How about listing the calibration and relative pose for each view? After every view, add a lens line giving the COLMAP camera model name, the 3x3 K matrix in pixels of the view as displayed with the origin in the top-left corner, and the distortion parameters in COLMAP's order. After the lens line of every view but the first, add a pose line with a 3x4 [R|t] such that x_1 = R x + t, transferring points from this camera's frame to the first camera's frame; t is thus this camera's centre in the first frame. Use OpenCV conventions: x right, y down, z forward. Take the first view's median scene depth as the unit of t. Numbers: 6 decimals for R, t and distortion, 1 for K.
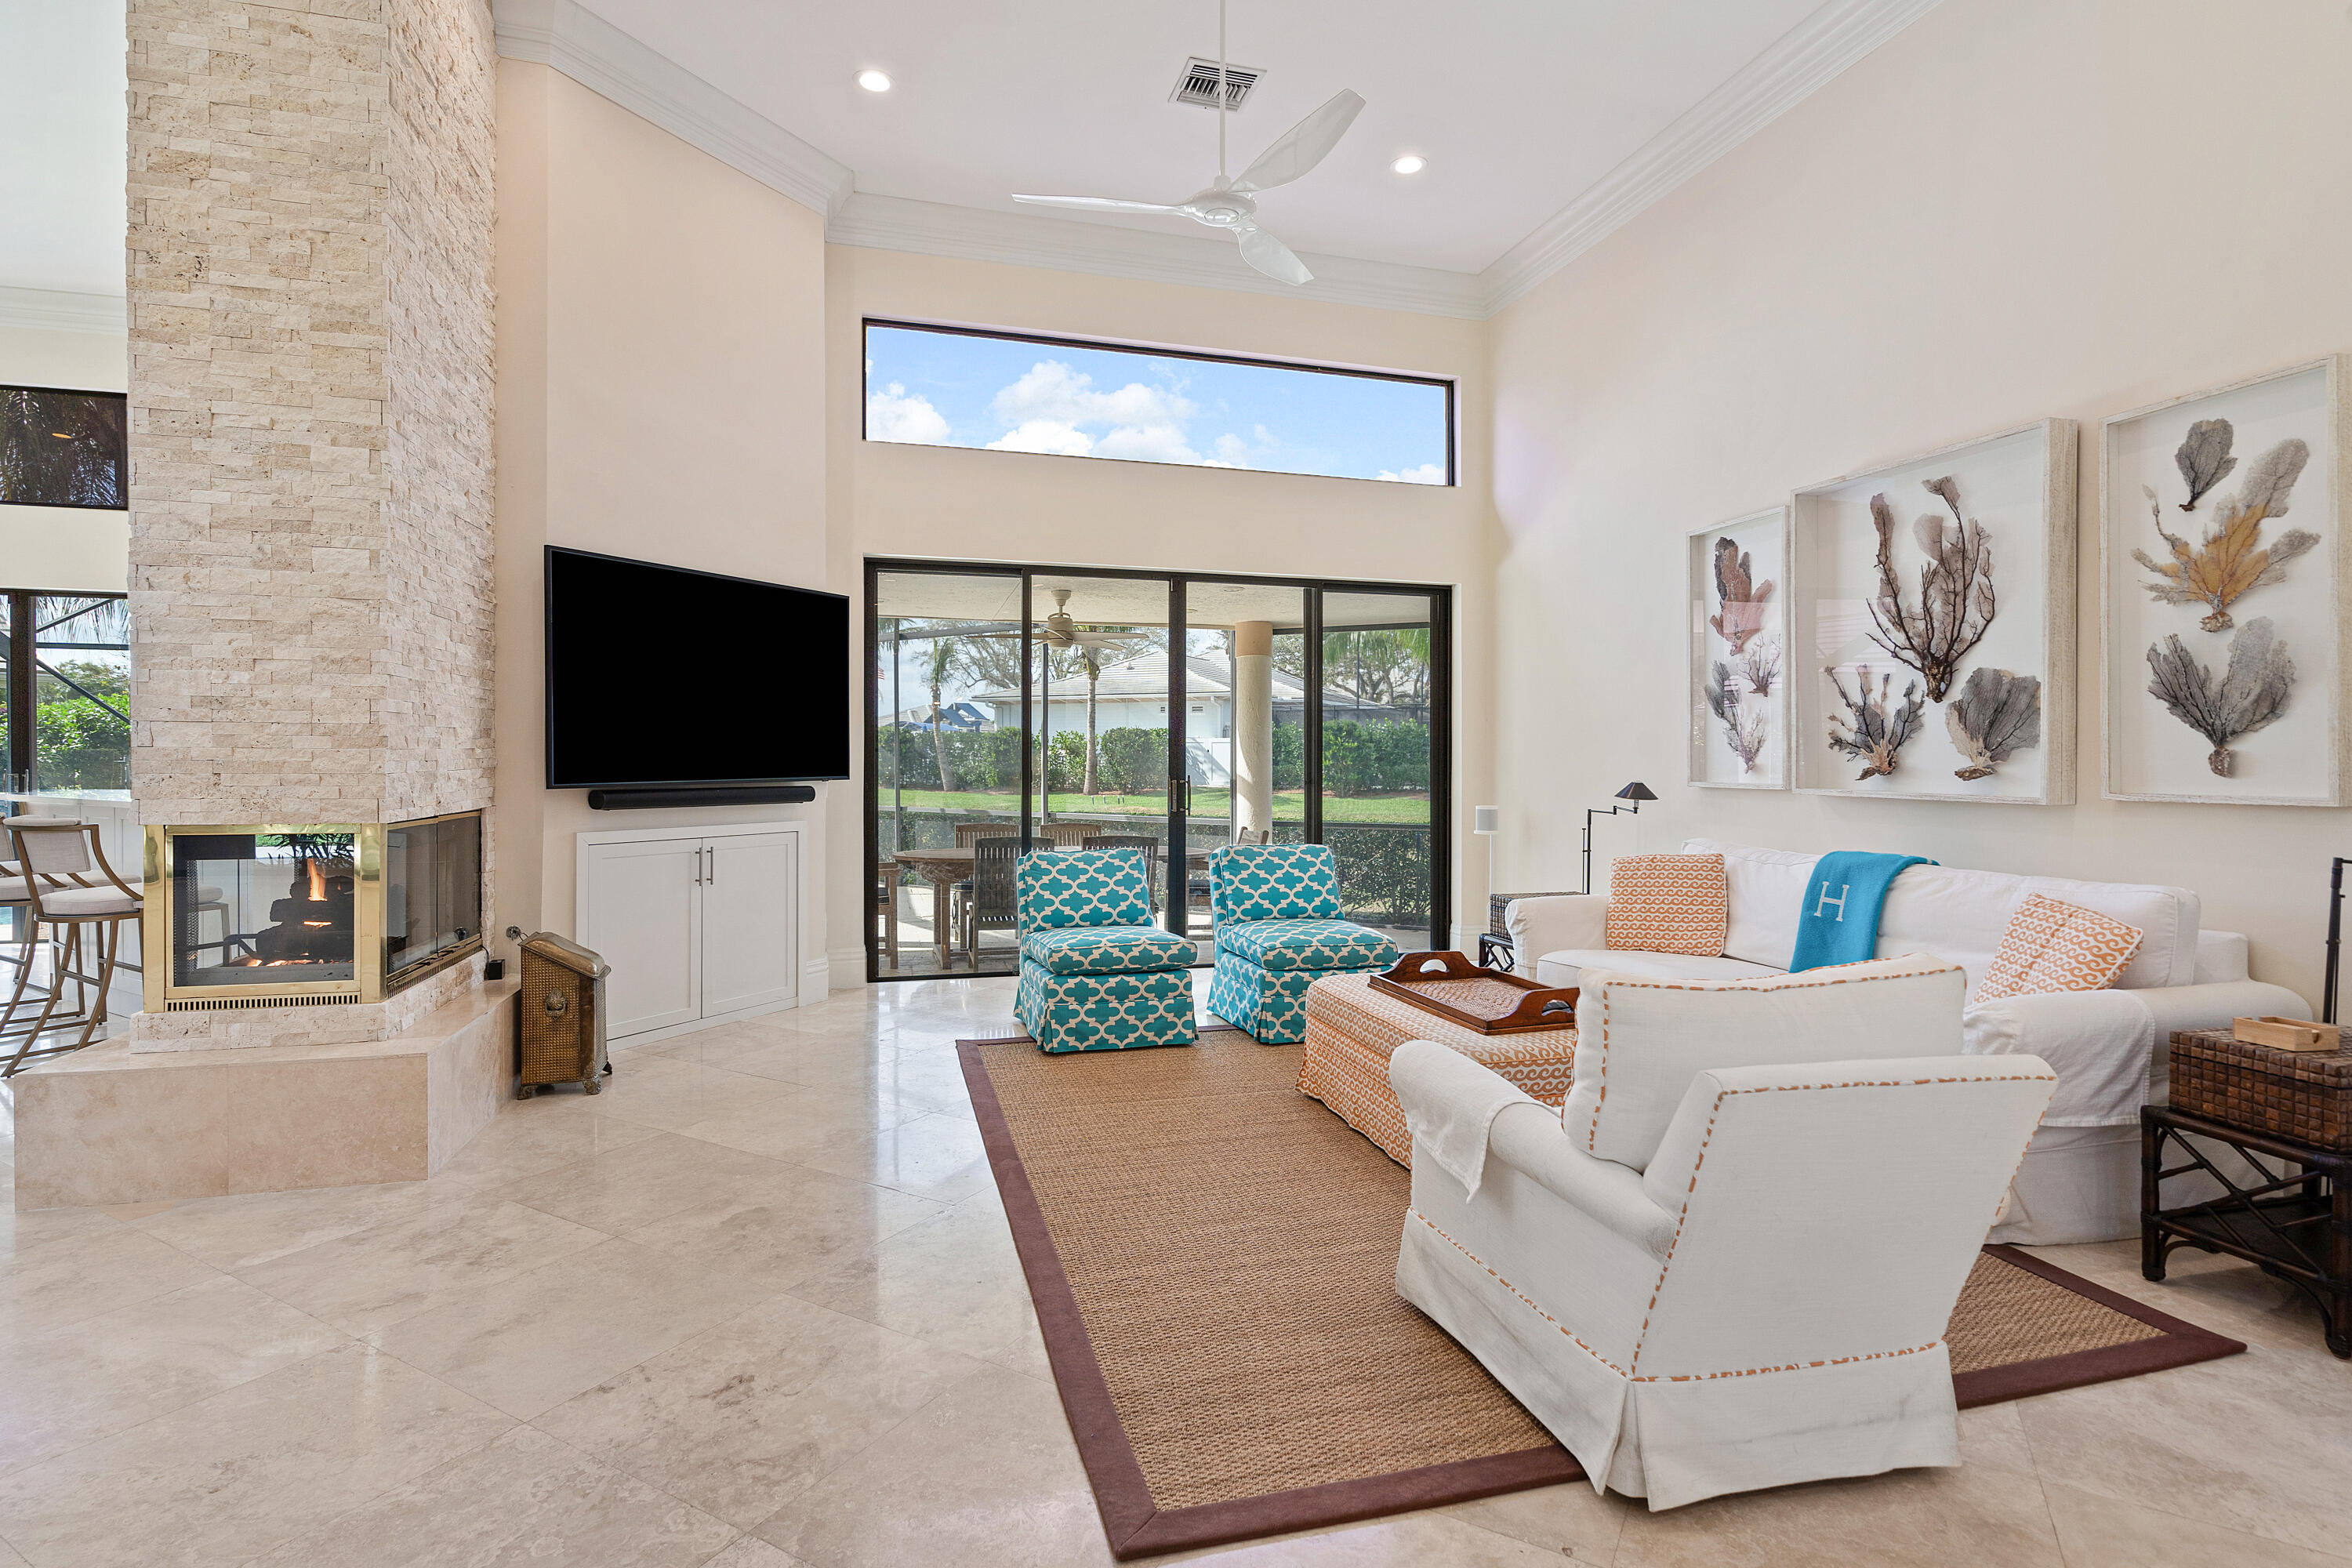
lens RADIAL K [[1141.9, 0, 1172.8], [0, 1141.9, 743.2], [0, 0, 1]] dist [-0.000951, -0.000436]
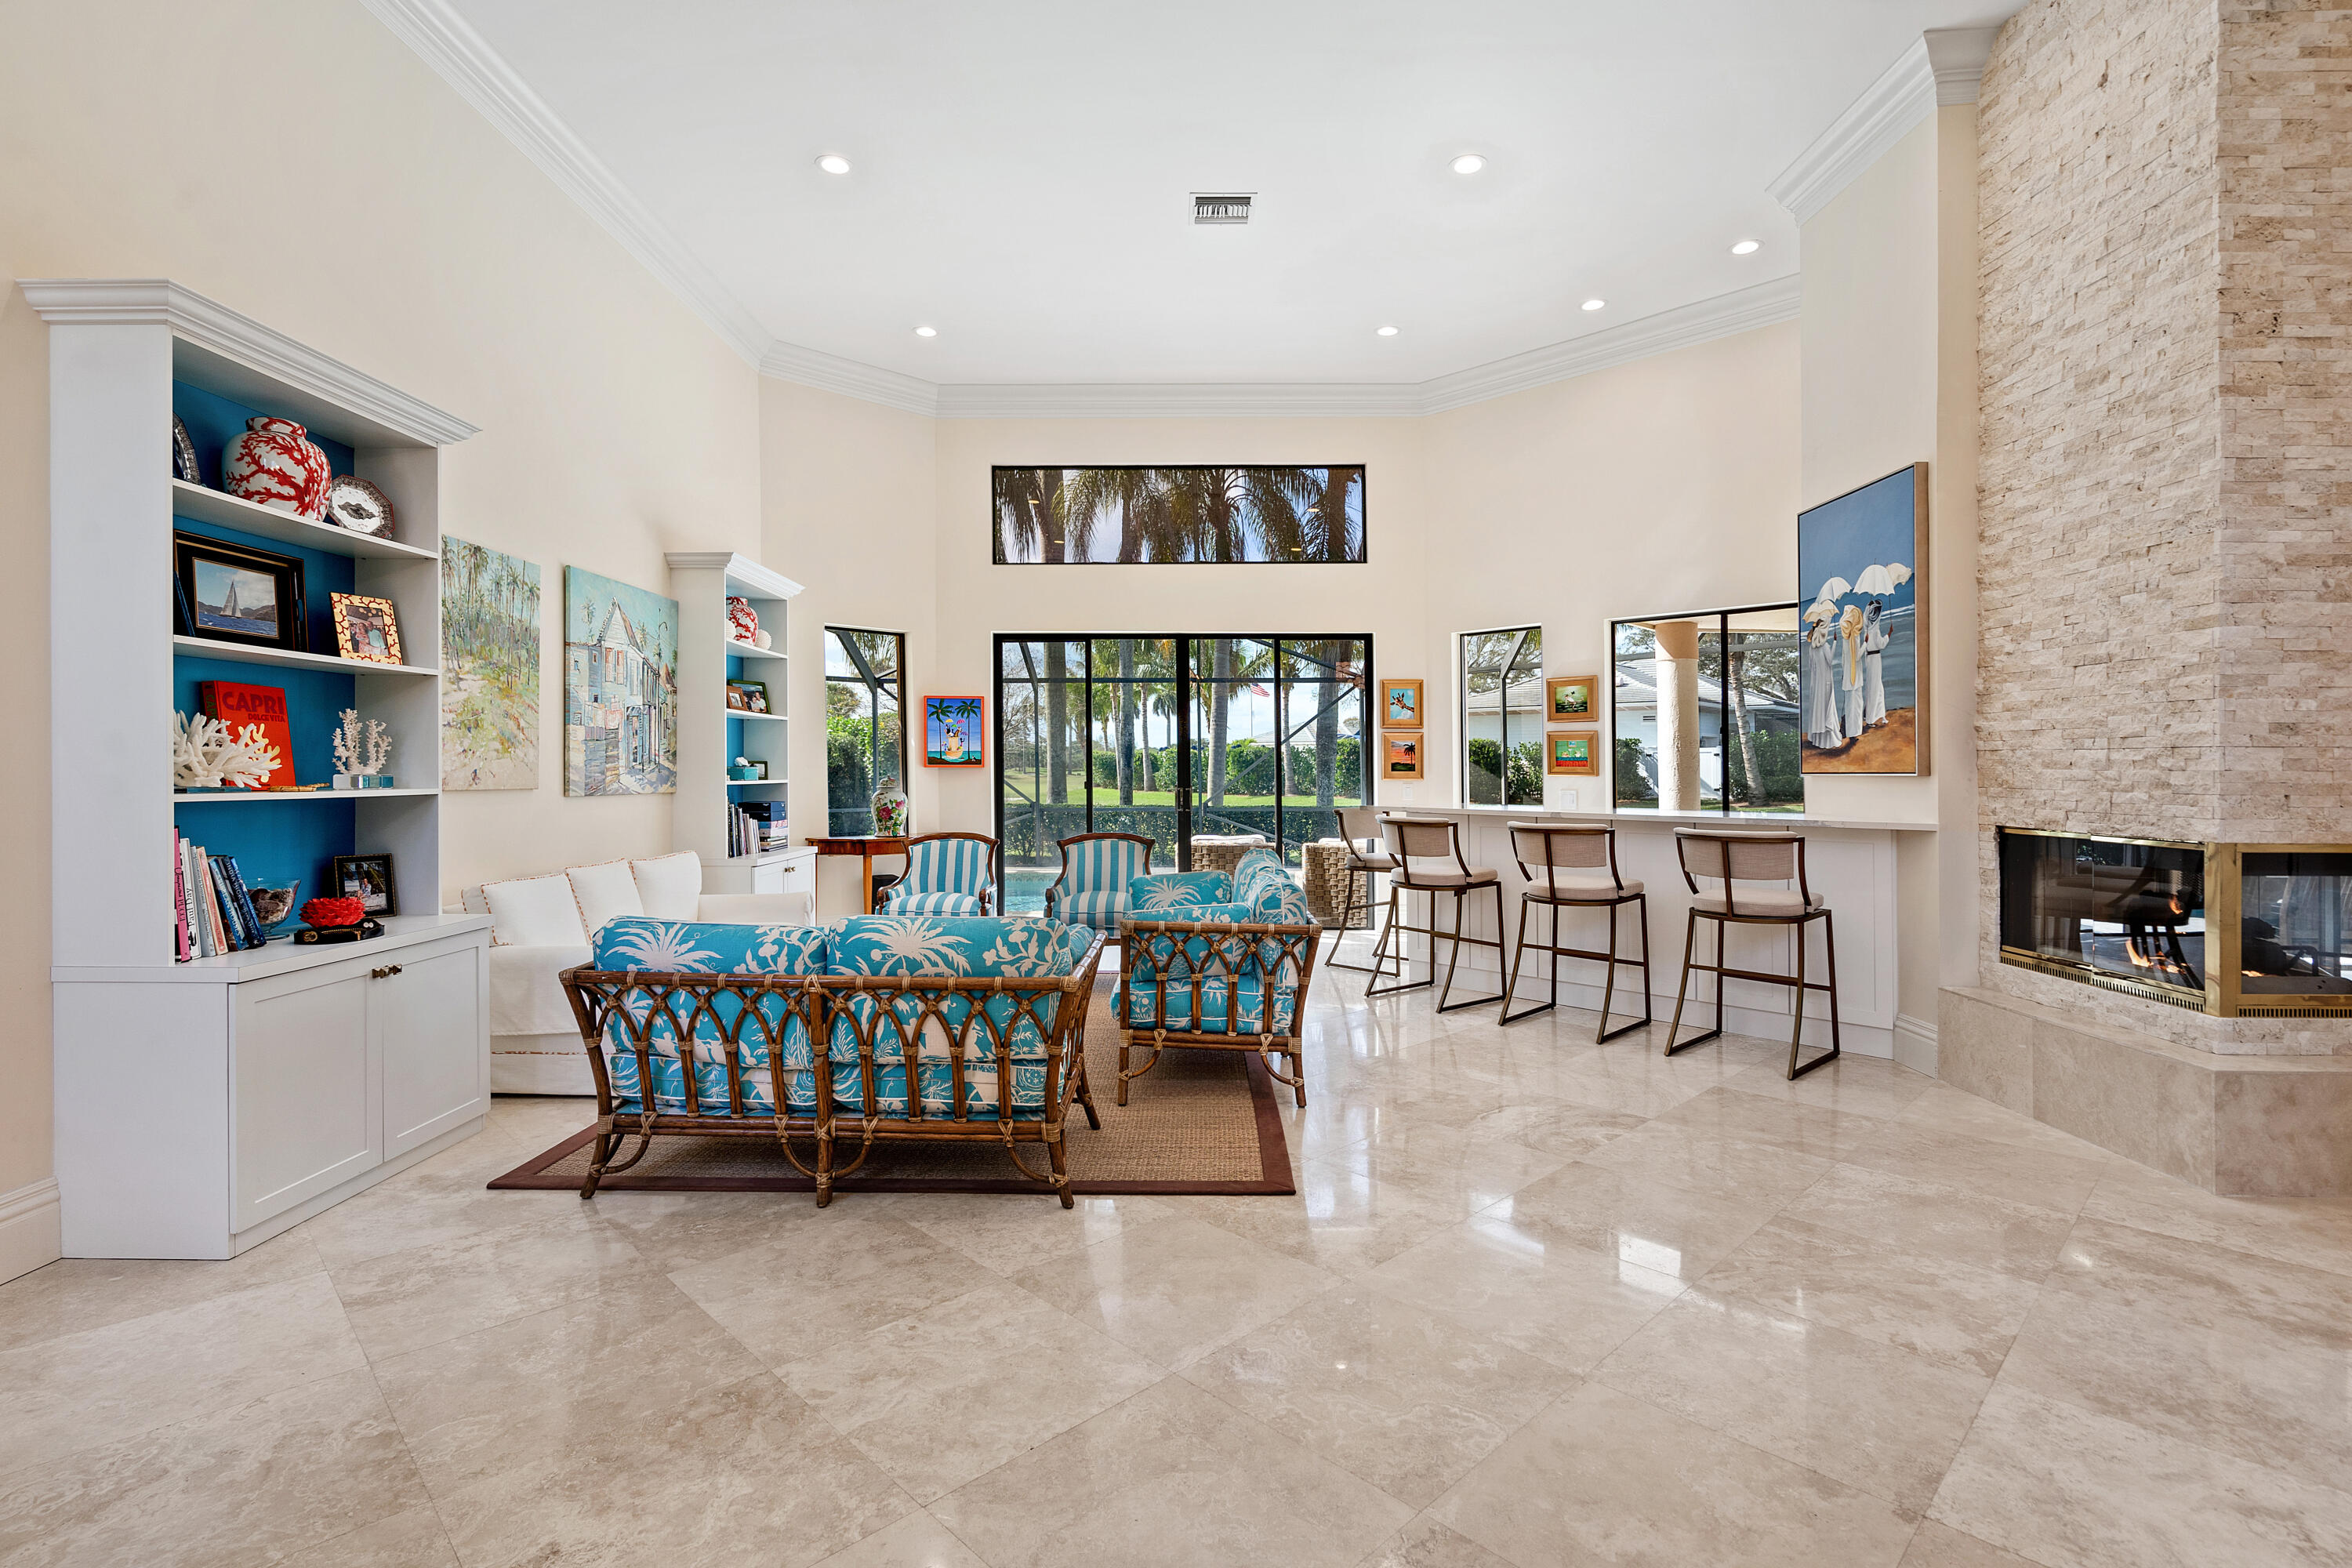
lens RADIAL K [[1101.8, 0, 1176.9], [0, 1101.8, 743.6], [0, 0, 1]] dist [0.001338, 0.000874]
pose [[0.963033, -0.008963, -0.269233, -1.554367], [0.006456, 0.999927, -0.010195, -0.017769], [0.269304, 0.008080, 0.963021, -0.271977]]
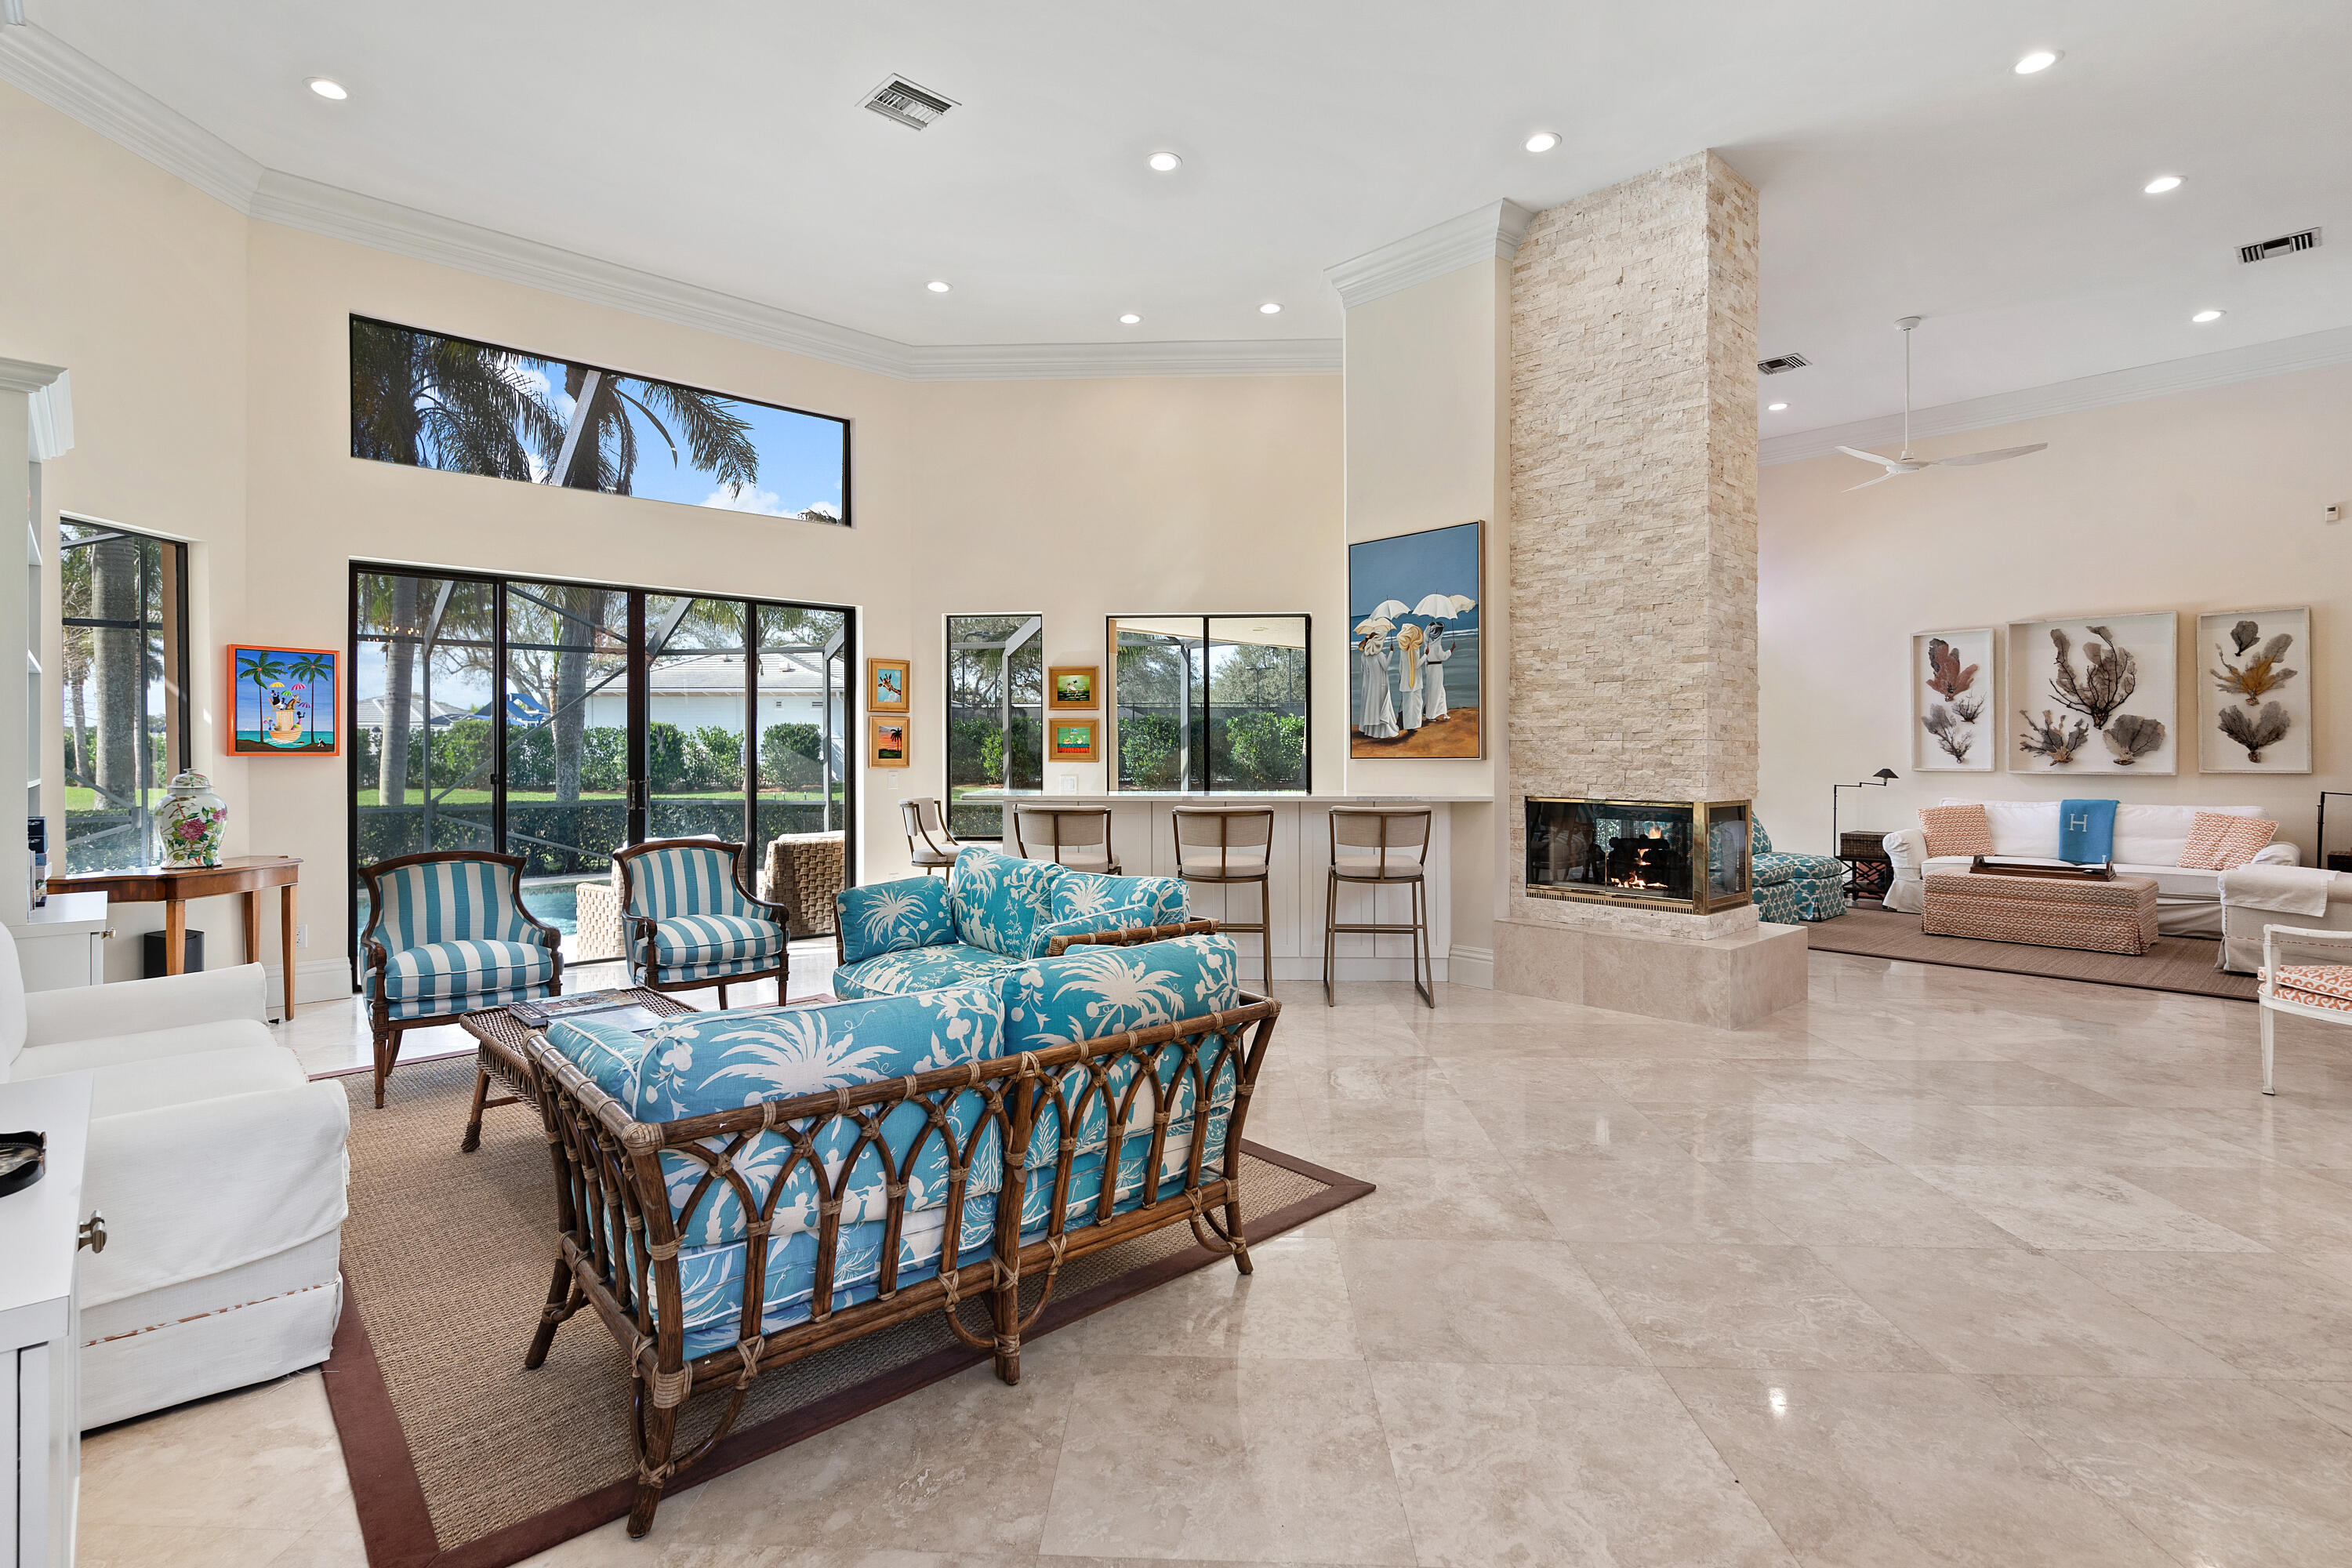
lens RADIAL K [[1127.5, 0, 1167.3], [0, 1127.5, 719.6], [0, 0, 1]] dist [0.001146, 0.000872]
pose [[0.884674, 0.009240, 0.466119, -2.331581], [-0.001900, 0.999867, -0.016216, -0.020207], [-0.466207, 0.013460, 0.884573, -0.091068]]
